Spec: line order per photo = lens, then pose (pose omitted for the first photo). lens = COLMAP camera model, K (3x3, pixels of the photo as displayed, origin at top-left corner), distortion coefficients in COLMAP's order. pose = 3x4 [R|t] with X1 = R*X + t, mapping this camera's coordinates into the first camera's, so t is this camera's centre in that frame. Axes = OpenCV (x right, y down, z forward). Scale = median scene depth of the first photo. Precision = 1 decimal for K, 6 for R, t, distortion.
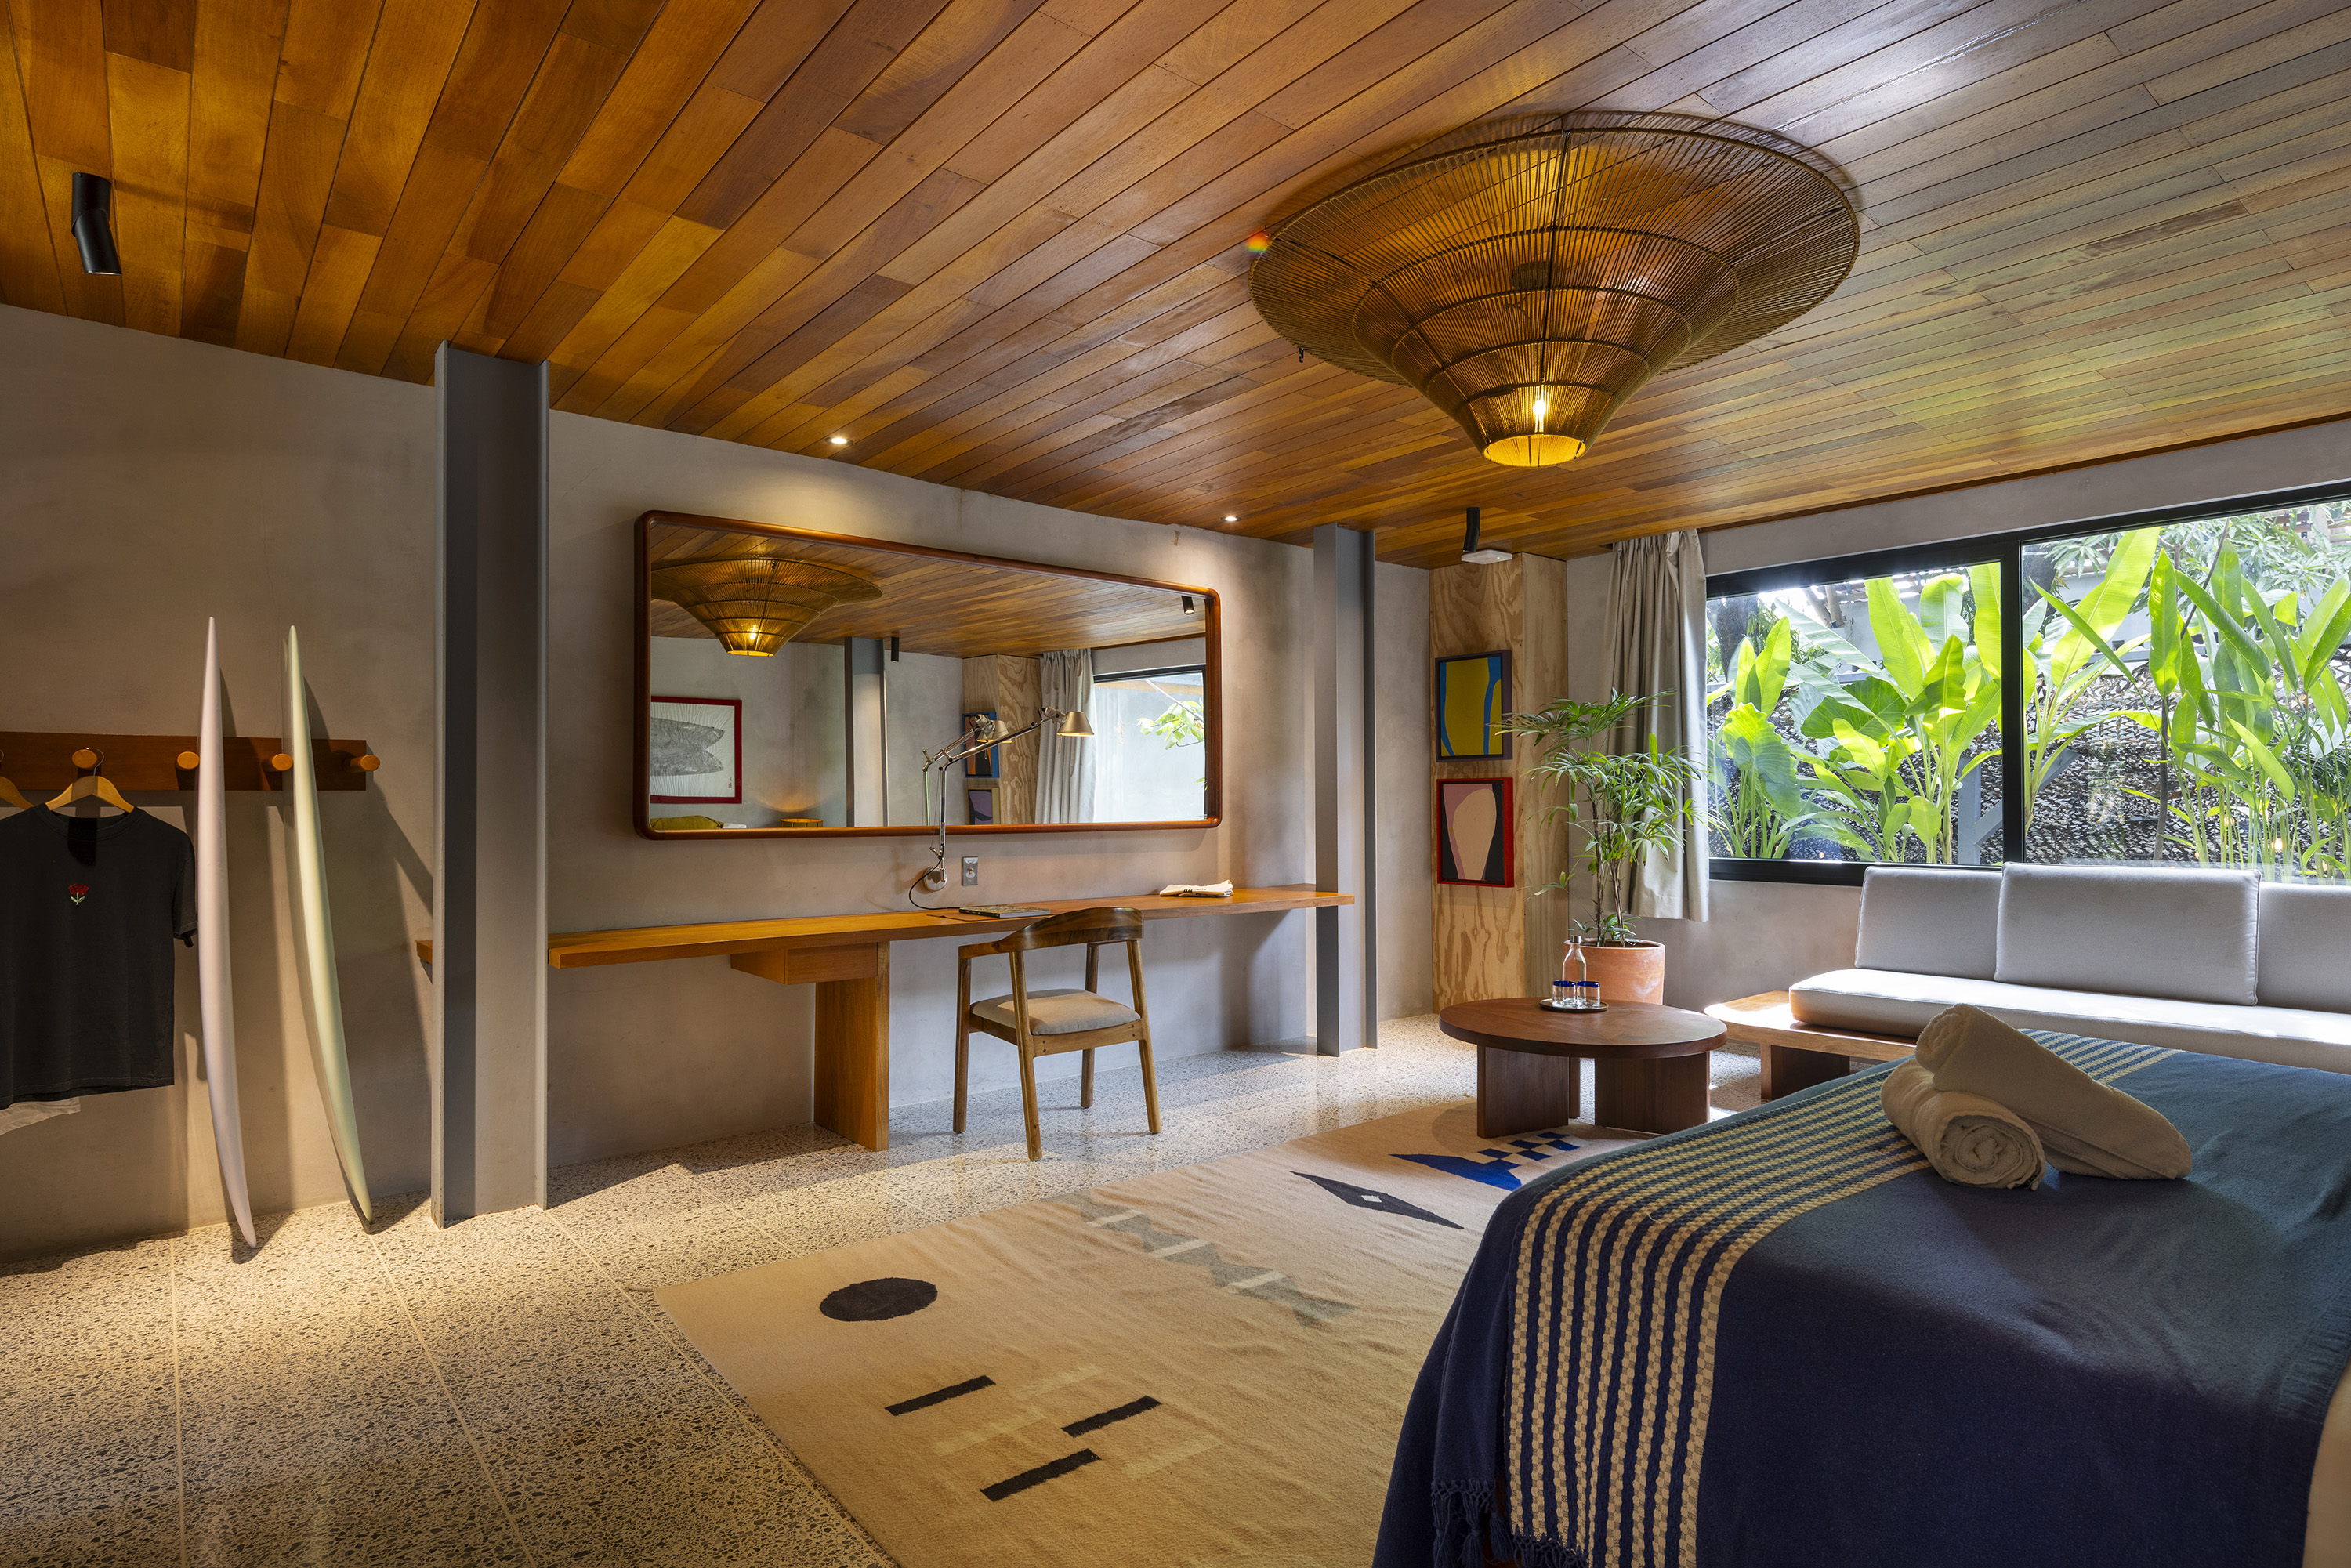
lens RADIAL K [[1240.6, 0, 1217.5], [0, 1240.6, 791.3], [0, 0, 1]] dist [-0.003876, -0.000929]
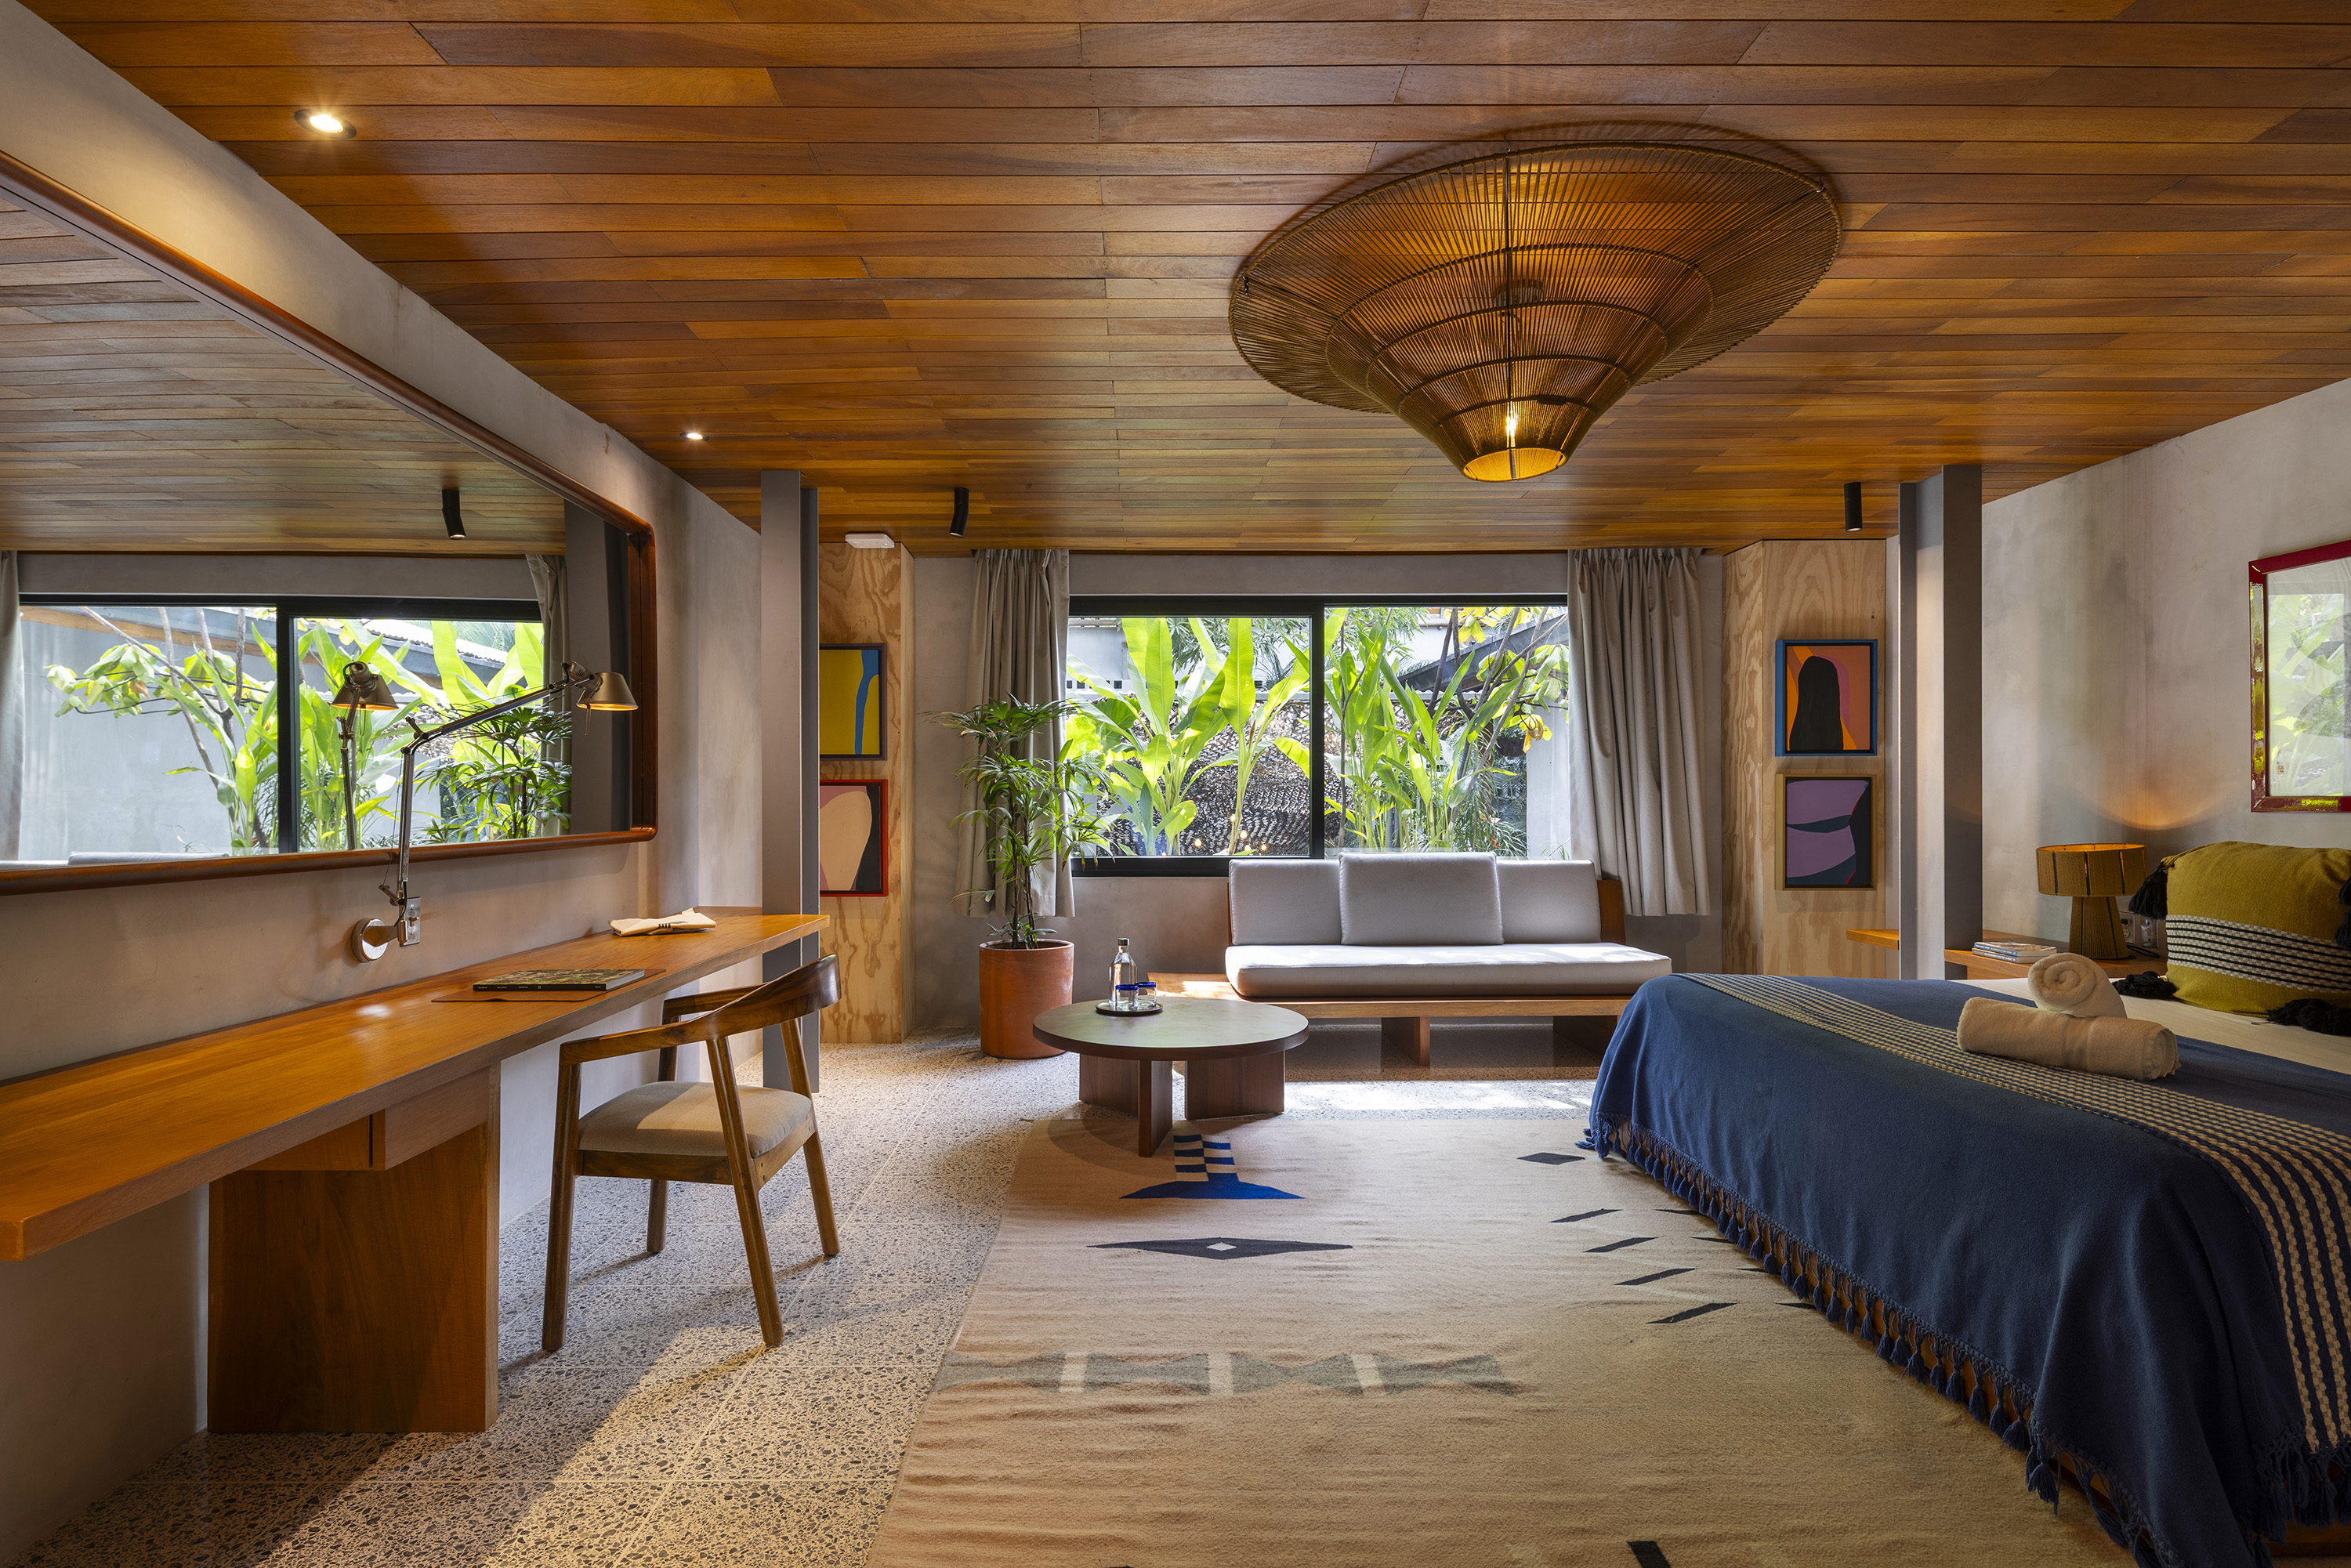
lens RADIAL K [[1164.1, 0, 1128.6], [0, 1164.1, 807.9], [0, 0, 1]] dist [0.000234, -0.002057]
pose [[0.646973, -0.003076, 0.762507, -0.484279], [-0.006173, 0.999938, 0.009272, 0.001587], [-0.762488, -0.010705, 0.646914, 0.436148]]
